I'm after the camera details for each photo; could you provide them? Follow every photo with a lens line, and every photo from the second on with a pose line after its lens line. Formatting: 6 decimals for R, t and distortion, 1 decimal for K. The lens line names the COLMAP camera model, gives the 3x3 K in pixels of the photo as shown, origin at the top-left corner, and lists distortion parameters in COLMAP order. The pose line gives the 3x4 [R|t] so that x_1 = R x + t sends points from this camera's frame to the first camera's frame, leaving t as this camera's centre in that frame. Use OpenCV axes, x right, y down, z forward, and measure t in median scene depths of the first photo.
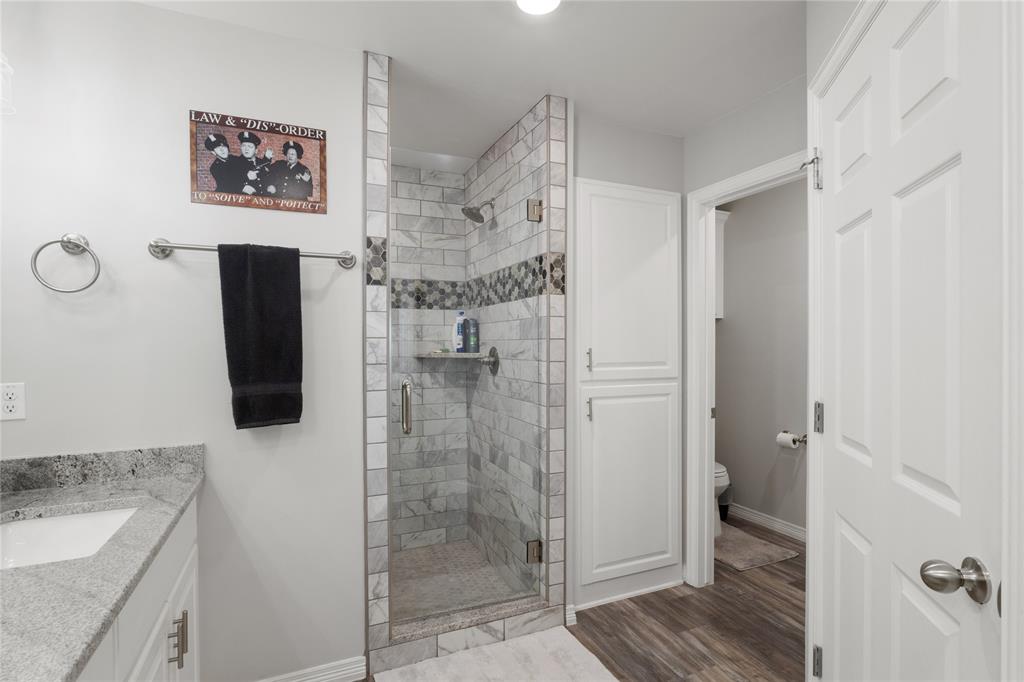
lens RADIAL K [[487.6, 0, 513.2], [0, 487.6, 343.8], [0, 0, 1]] dist [-0.007838, -0.000662]
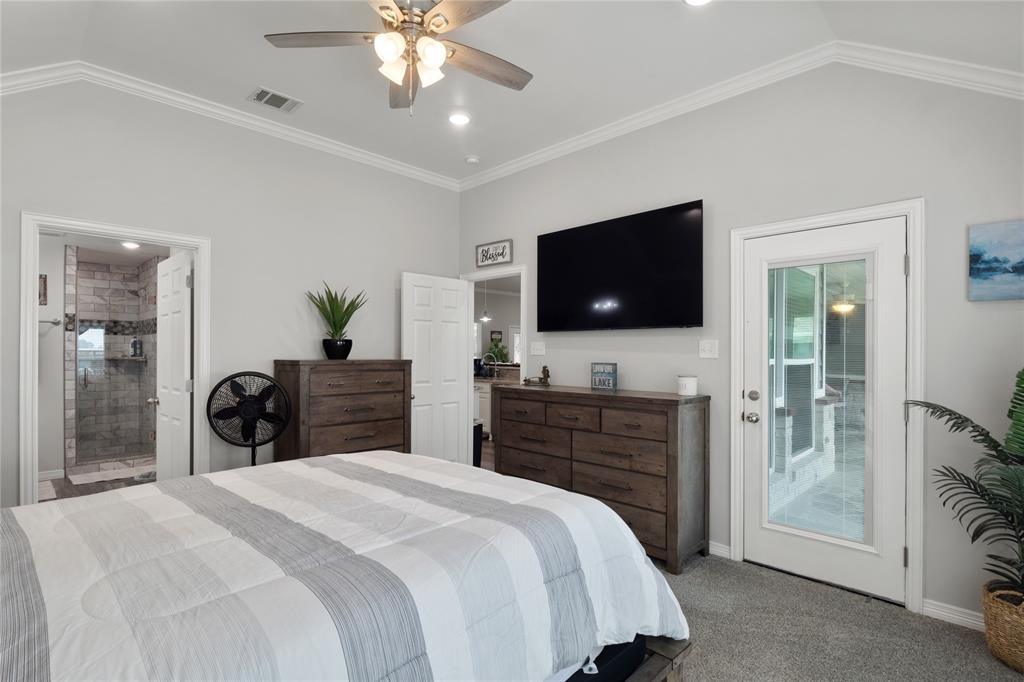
lens RADIAL K [[487.6, 0, 510.6], [0, 487.6, 347.8], [0, 0, 1]] dist [-0.007838, -0.000662]
pose [[0.929202, 0.003207, 0.369557, 0.623440], [-0.001151, 0.999983, -0.005781, -0.009653], [-0.369569, 0.004946, 0.929190, -1.499215]]
